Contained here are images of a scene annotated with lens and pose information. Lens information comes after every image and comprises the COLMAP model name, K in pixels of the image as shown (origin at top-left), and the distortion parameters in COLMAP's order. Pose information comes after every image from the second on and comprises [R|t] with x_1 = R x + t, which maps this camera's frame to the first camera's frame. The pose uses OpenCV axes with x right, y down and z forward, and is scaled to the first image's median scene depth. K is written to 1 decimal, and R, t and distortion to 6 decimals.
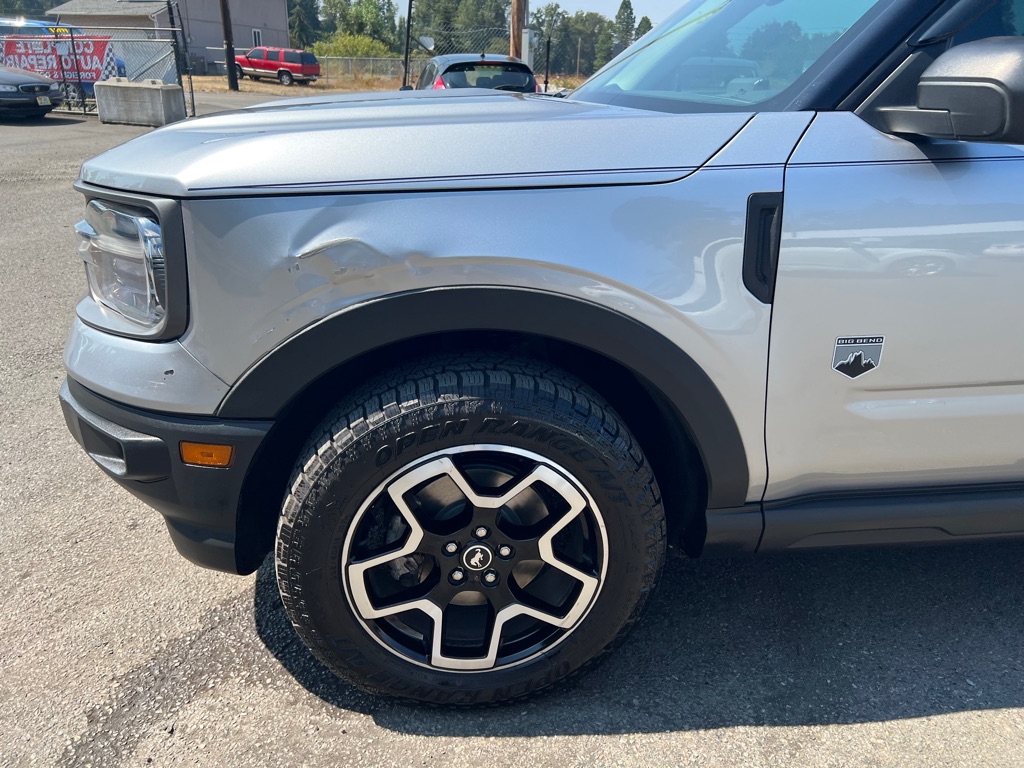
lens RADIAL K [[765.2, 0, 521.3], [0, 765.2, 384.0], [0, 0, 1]] dist [0.044110, -0.044855]
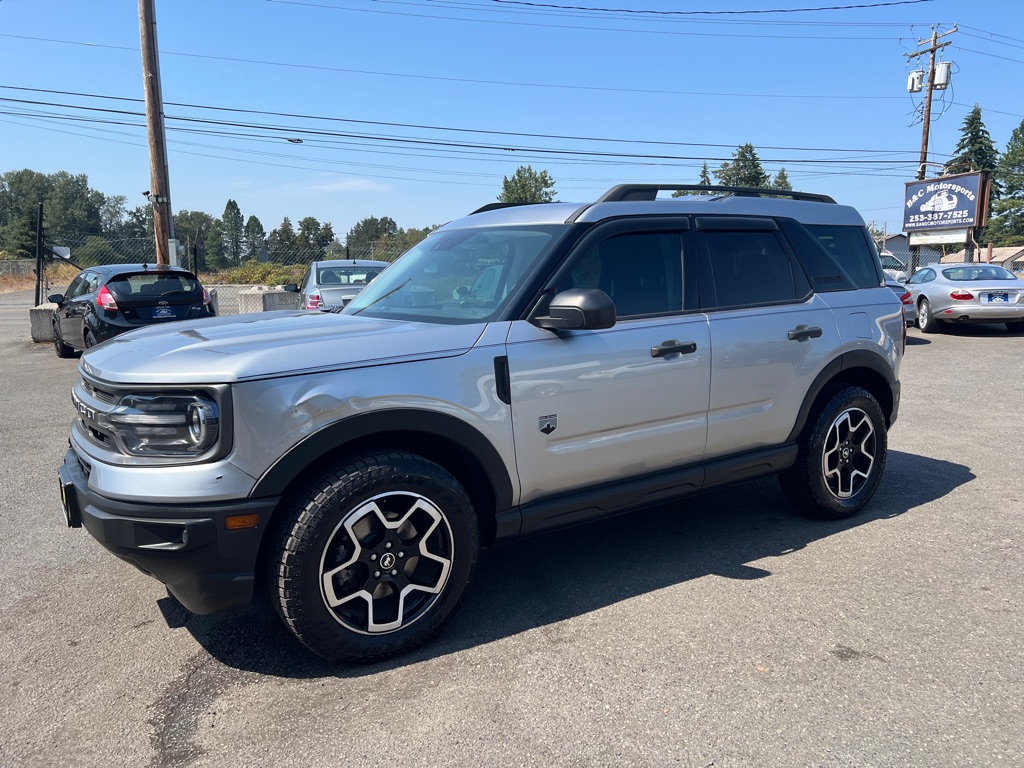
lens RADIAL K [[765.2, 0, 521.3], [0, 765.2, 384.0], [0, 0, 1]] dist [0.044110, -0.044855]
pose [[0.891293, -0.096501, 0.443040, -0.547260], [0.194925, 0.963742, -0.182225, 0.218045], [-0.409391, 0.248775, 0.877787, -0.848337]]
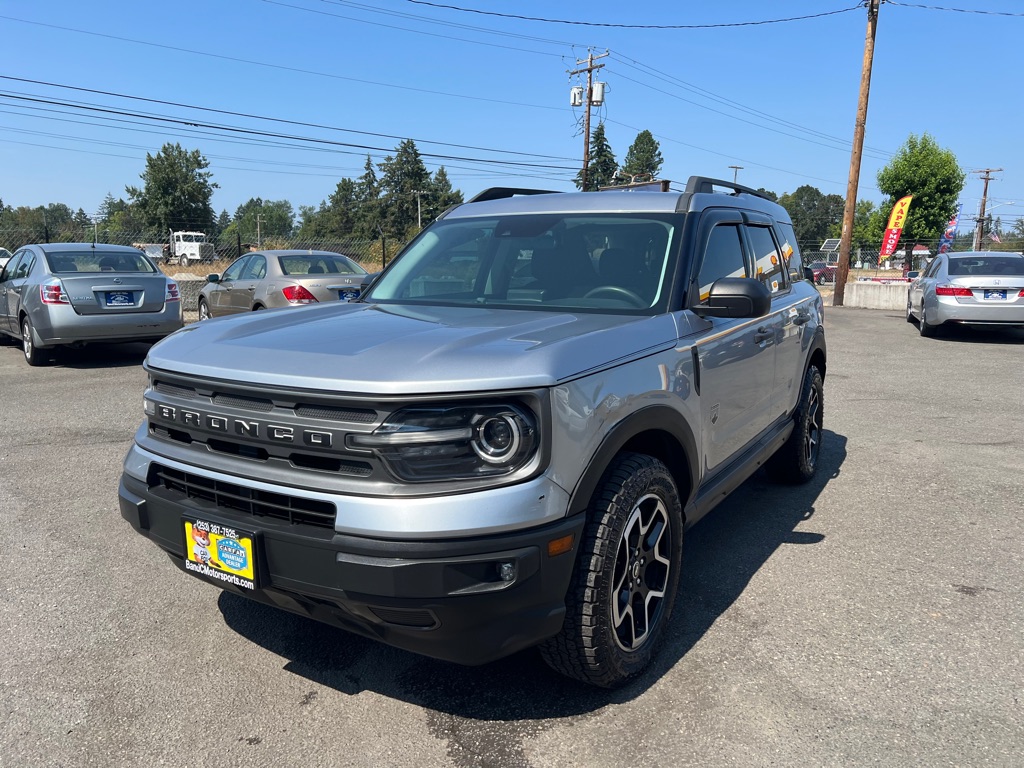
lens RADIAL K [[769.3, 0, 519.7], [0, 769.3, 385.7], [0, 0, 1]] dist [0.043385, -0.049870]
pose [[0.622841, -0.142980, 0.769172, -1.487302], [0.298469, 0.952225, -0.064679, -0.129078], [-0.723177, 0.269859, 0.635760, -0.010950]]
